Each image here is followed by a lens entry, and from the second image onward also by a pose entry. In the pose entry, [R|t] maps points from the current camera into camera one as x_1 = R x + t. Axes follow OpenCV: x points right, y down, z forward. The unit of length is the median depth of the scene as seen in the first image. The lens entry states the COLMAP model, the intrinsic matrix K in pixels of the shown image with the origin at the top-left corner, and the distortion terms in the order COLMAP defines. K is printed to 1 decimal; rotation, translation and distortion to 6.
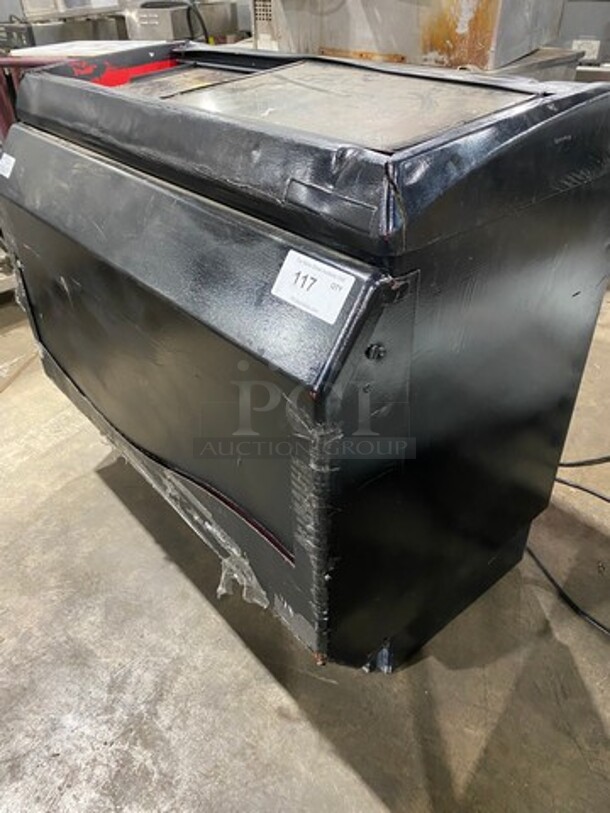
lens RADIAL K [[611.4, 0, 306.2], [0, 611.4, 404.1], [0, 0, 1]] dist [0.009455, 0.008293]
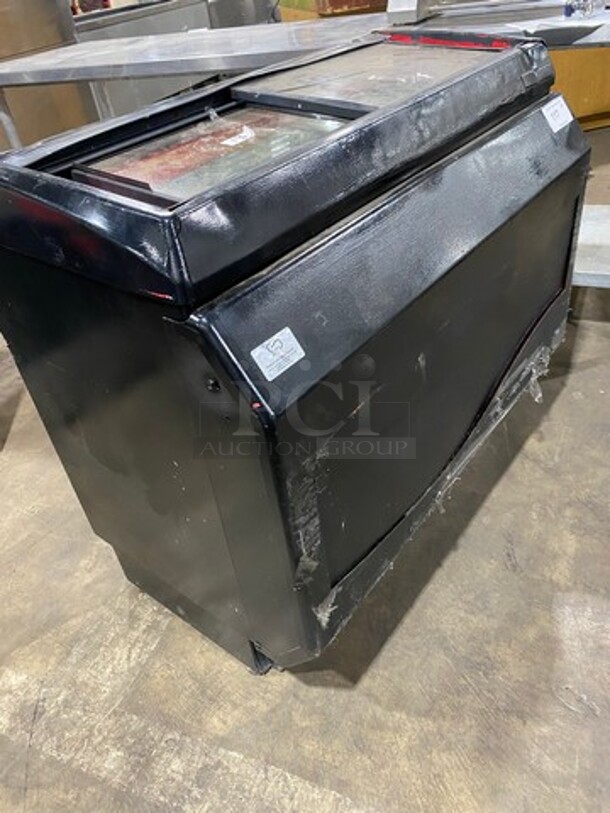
lens RADIAL K [[611.4, 0, 306.3], [0, 611.4, 407.1], [0, 0, 1]] dist [0.009455, 0.008293]
pose [[-0.198722, -0.557902, 0.805764, -0.596956], [0.661117, 0.530618, 0.530442, -0.394171], [-0.723488, 0.638114, 0.263393, 0.529290]]
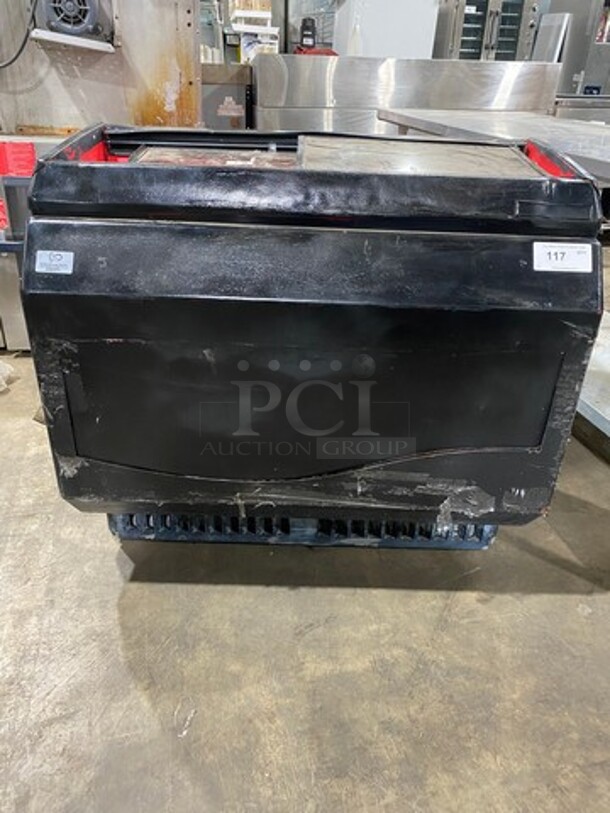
lens RADIAL K [[611.4, 0, 306.3], [0, 611.4, 403.9], [0, 0, 1]] dist [0.009455, 0.008293]
pose [[0.654805, -0.339779, 0.675115, -0.565856], [0.397854, 0.914432, 0.074340, -0.074766], [-0.642606, 0.219919, 0.733957, 0.096285]]
